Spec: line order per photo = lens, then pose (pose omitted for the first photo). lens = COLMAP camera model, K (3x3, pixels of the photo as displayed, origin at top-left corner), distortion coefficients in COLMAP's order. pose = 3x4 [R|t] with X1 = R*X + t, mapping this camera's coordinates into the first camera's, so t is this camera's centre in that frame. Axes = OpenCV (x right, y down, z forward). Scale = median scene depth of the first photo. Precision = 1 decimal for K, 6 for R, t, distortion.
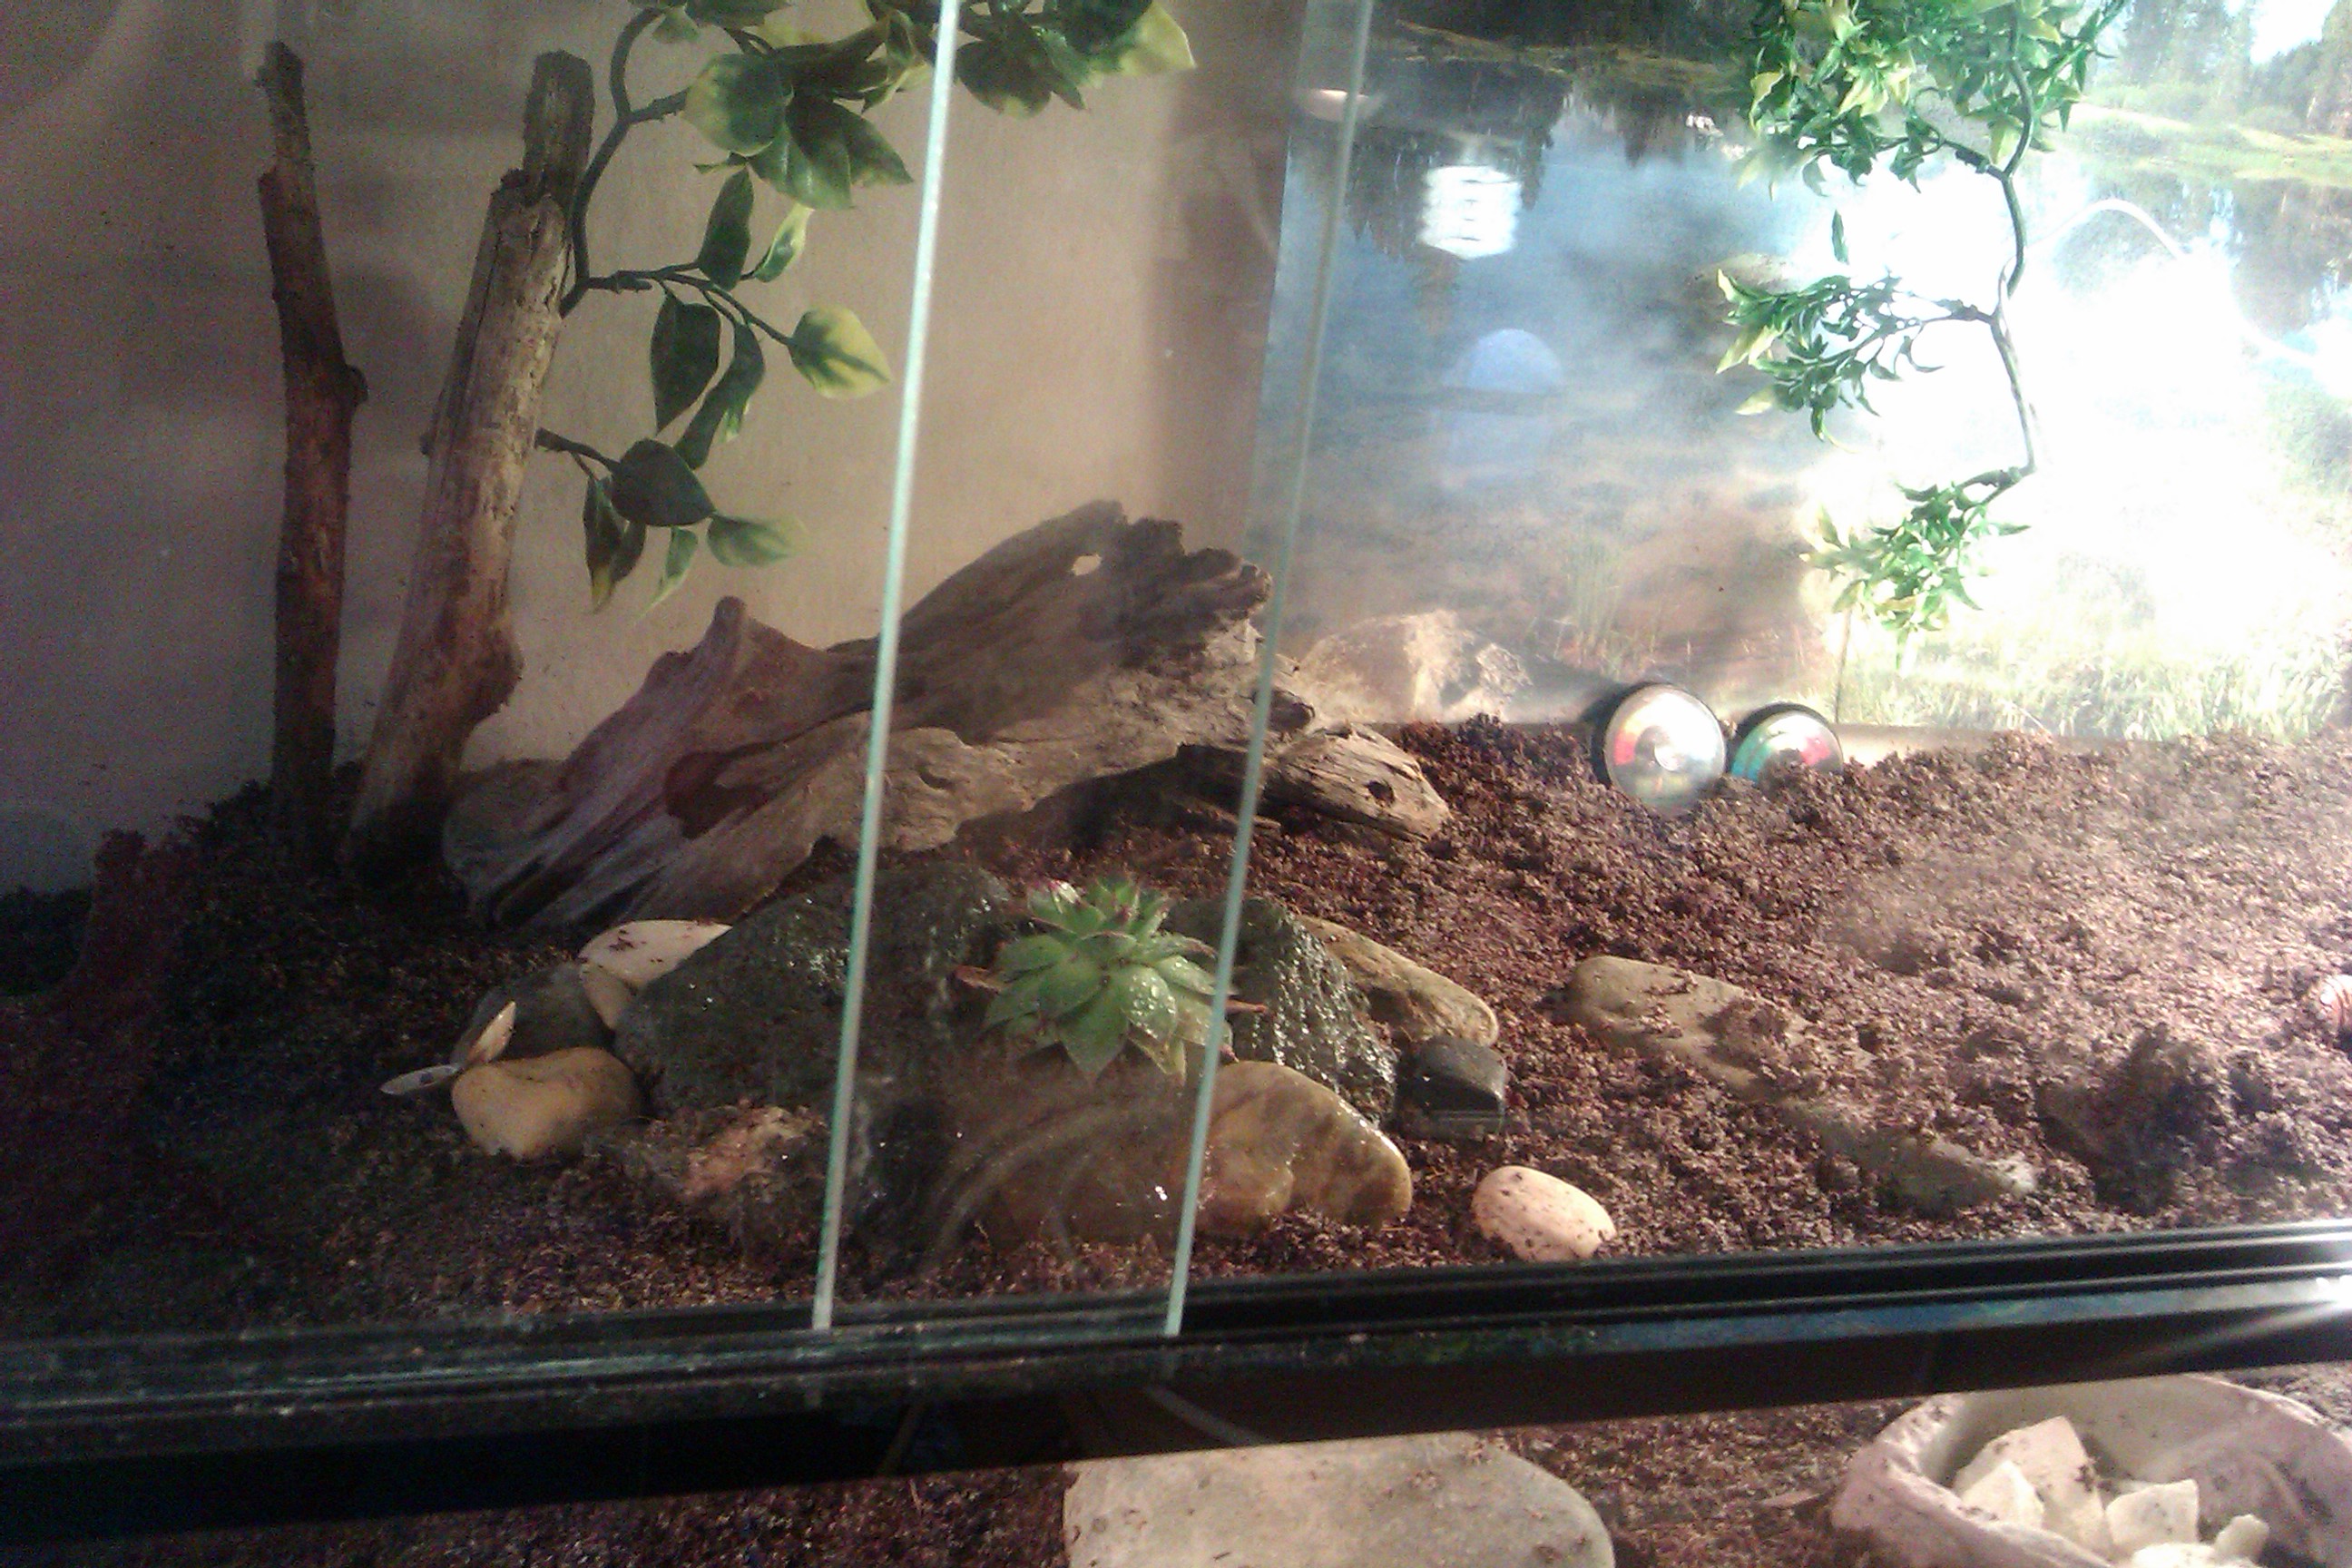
lens RADIAL K [[2309.6, 0, 1190.4], [0, 2309.6, 800.3], [0, 0, 1]] dist [0.155350, -0.470474]
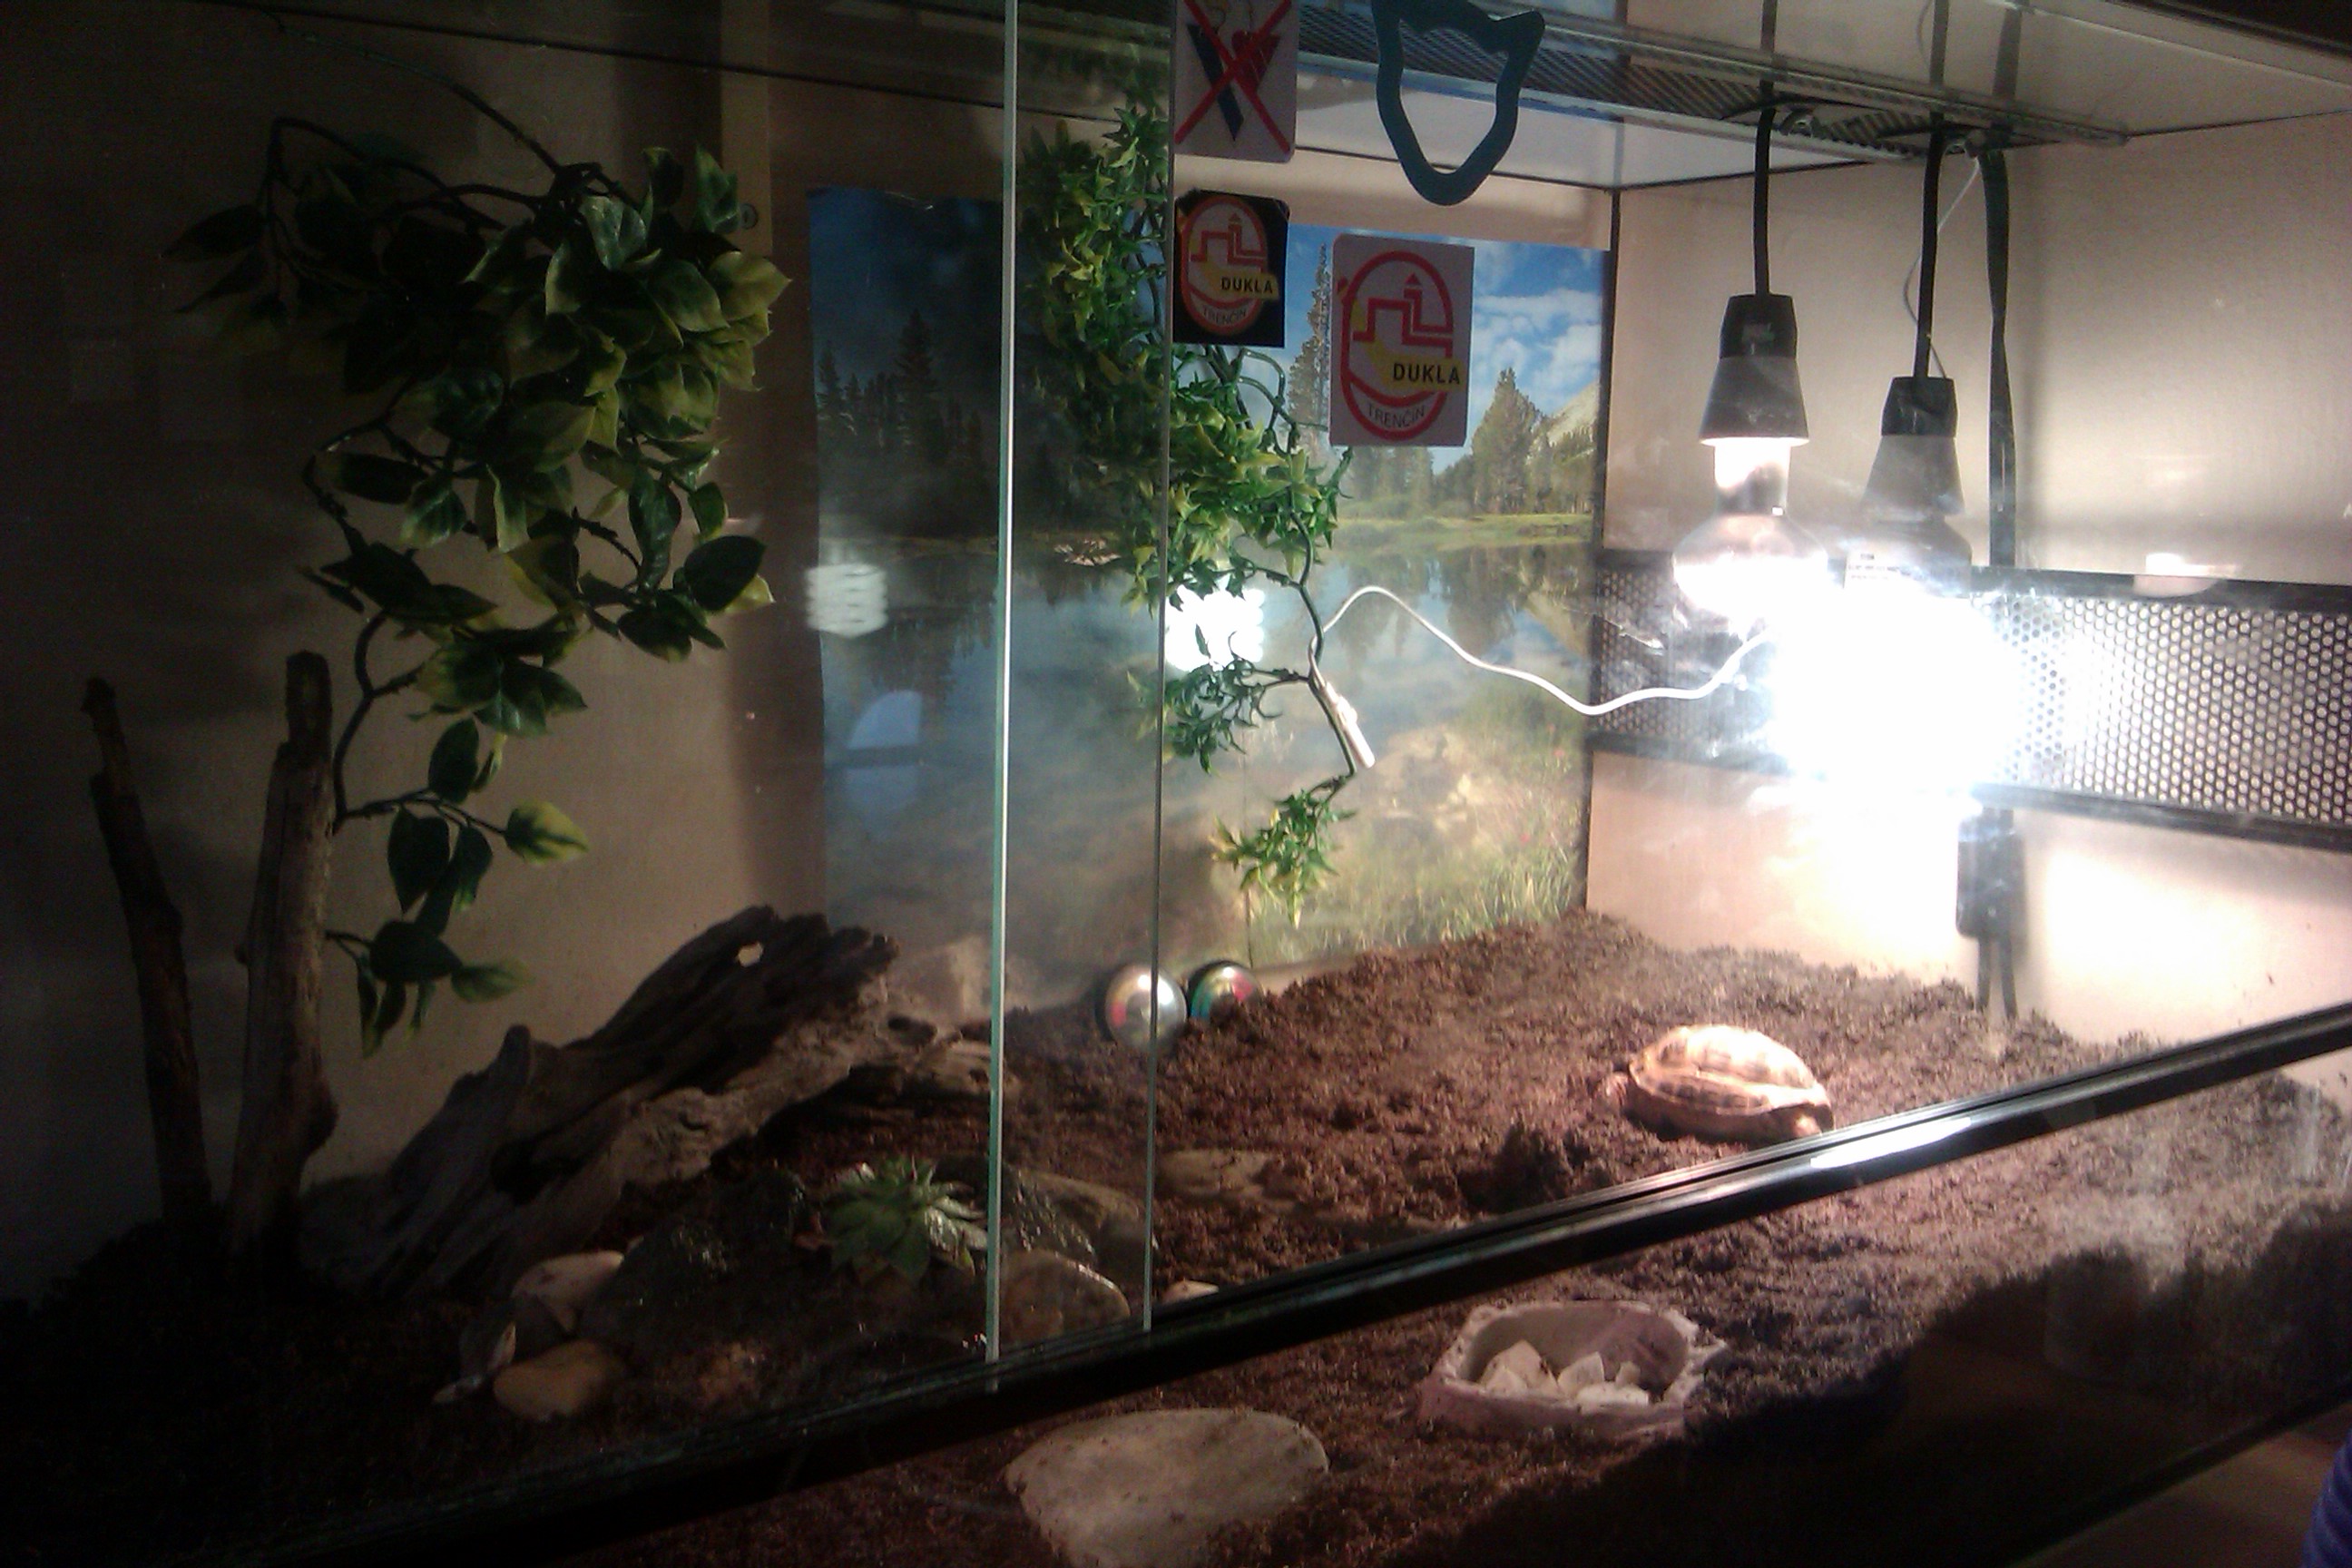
lens RADIAL K [[2309.6, 0, 1190.4], [0, 2309.6, 800.3], [0, 0, 1]] dist [0.155350, -0.470474]
pose [[0.941978, -0.155904, 0.297274, -0.185350], [0.191308, 0.977038, -0.093797, -0.010403], [-0.275825, 0.145225, 0.950174, -0.380108]]
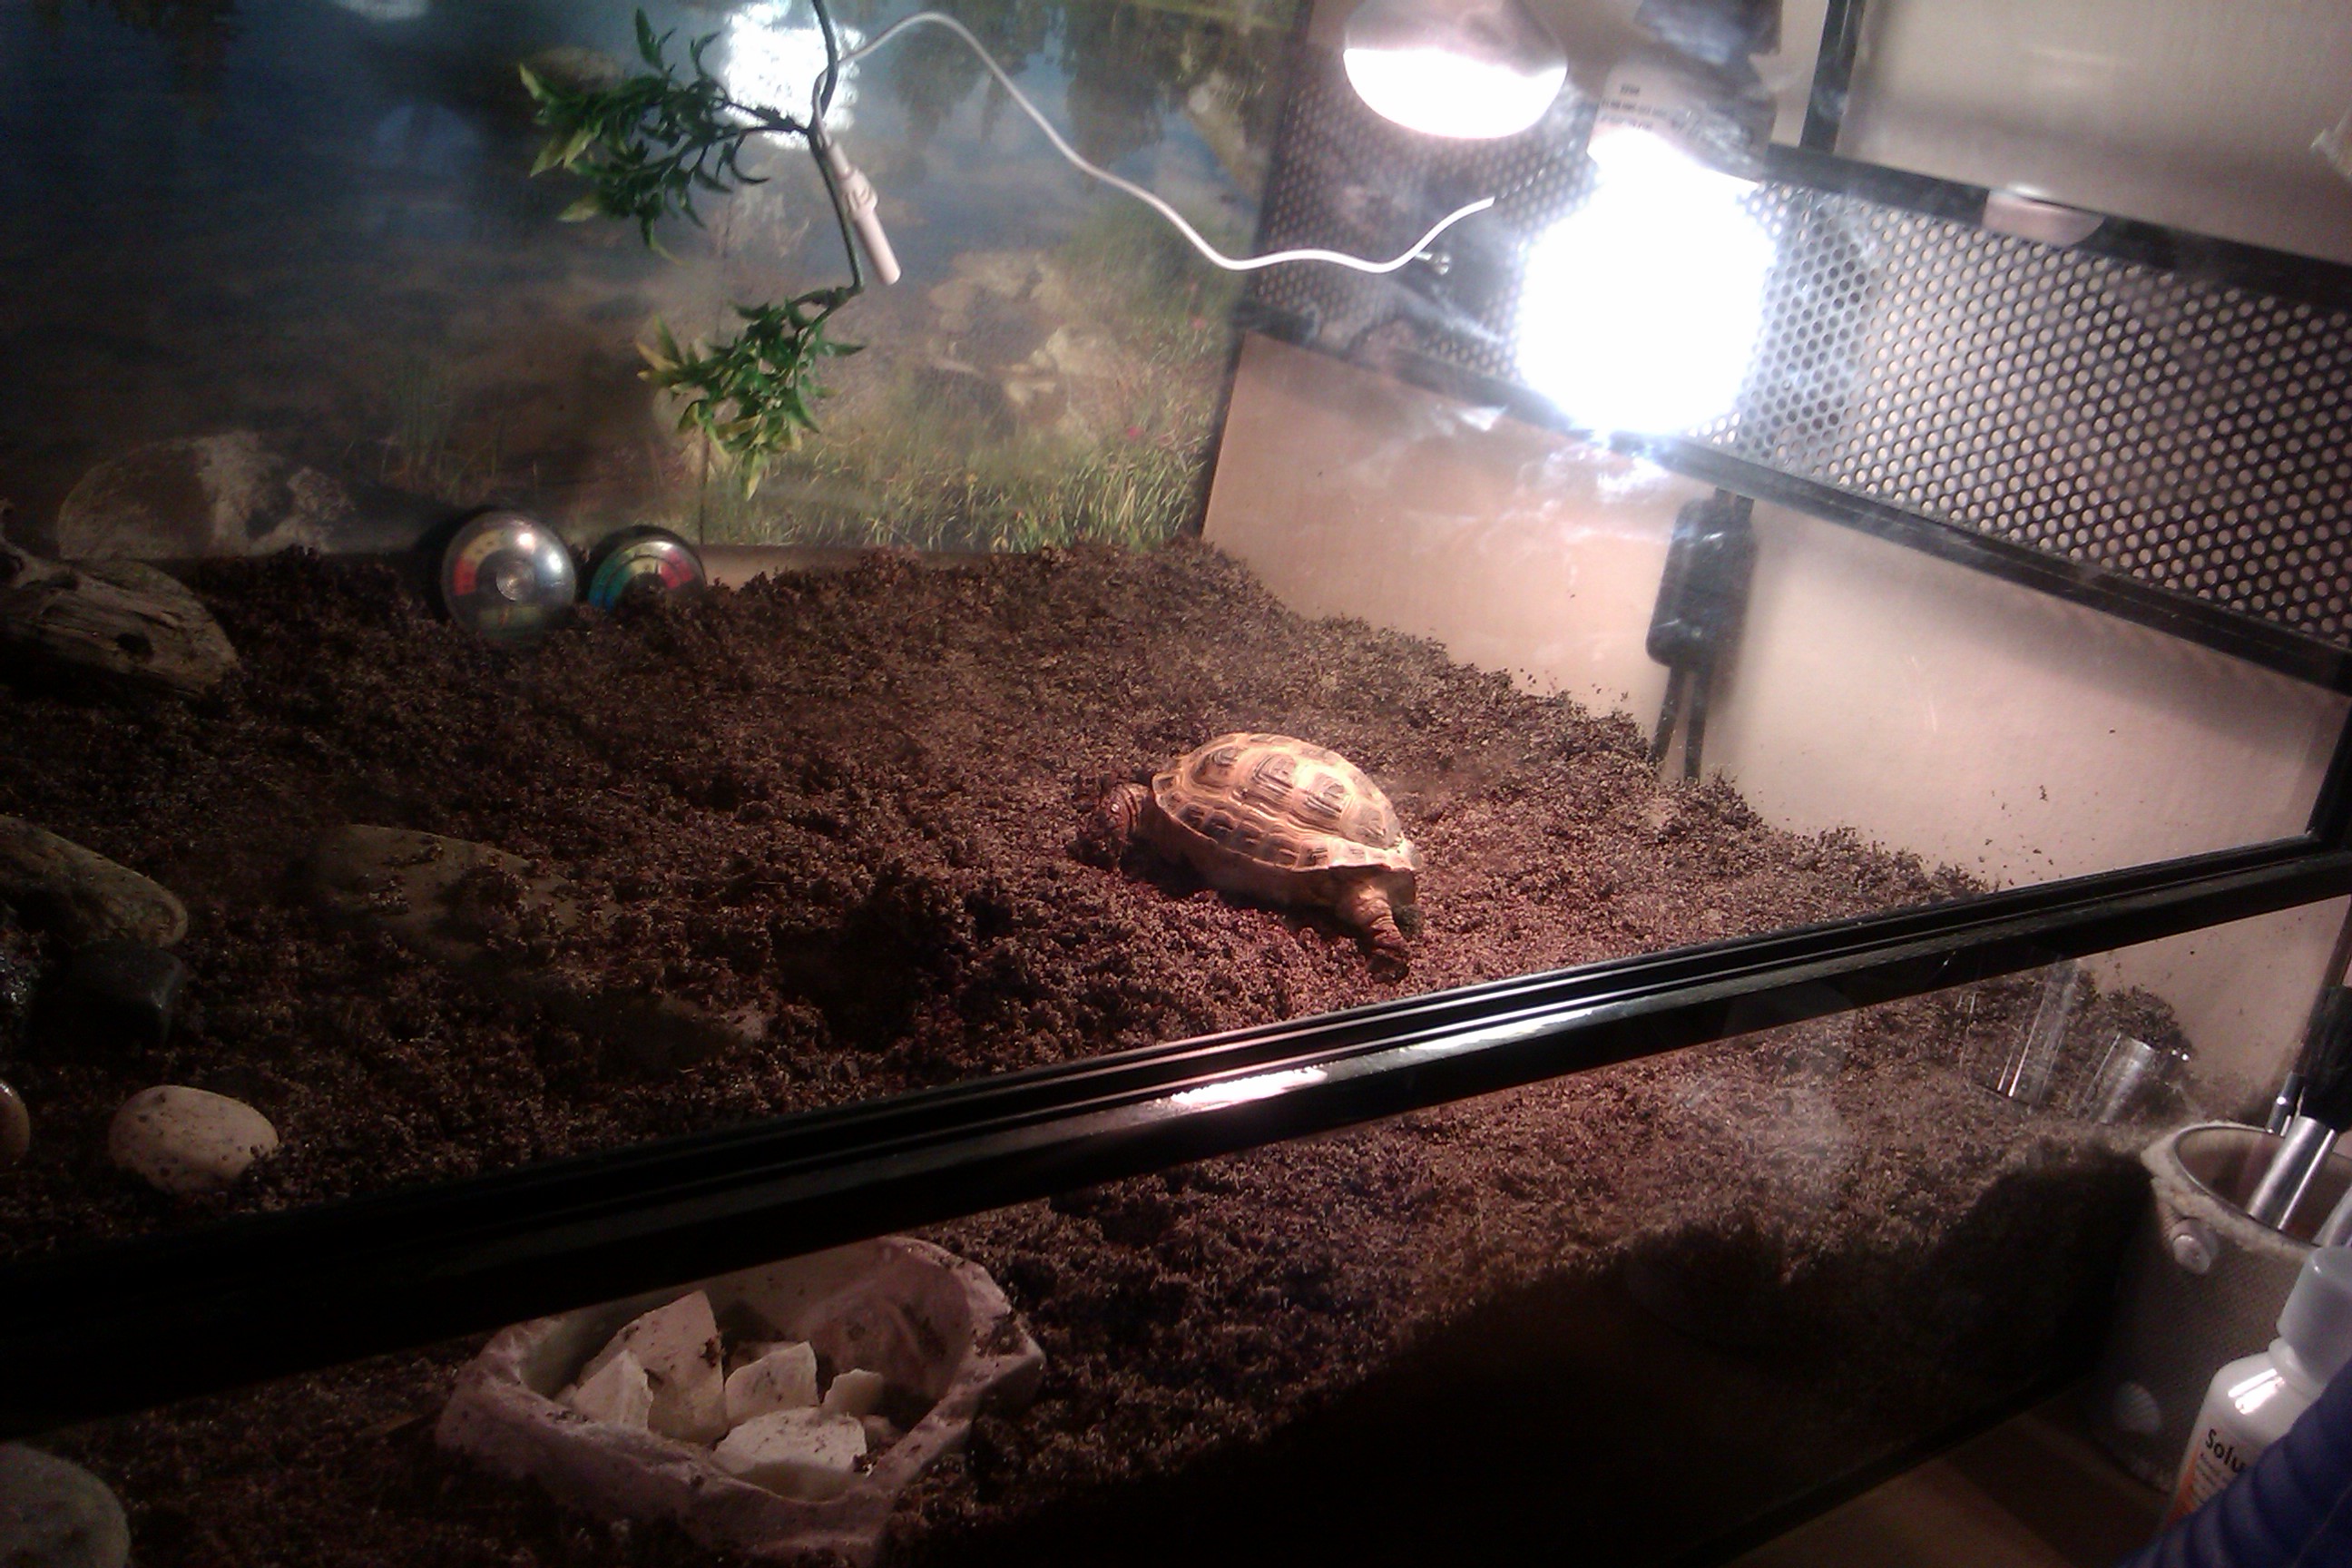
lens RADIAL K [[2309.6, 0, 1190.4], [0, 2309.6, 800.3], [0, 0, 1]] dist [0.155350, -0.470474]
pose [[0.926515, -0.065173, 0.370570, 0.121332], [0.029977, 0.994539, 0.099964, -0.021915], [-0.375062, -0.081510, 0.923409, 0.009996]]
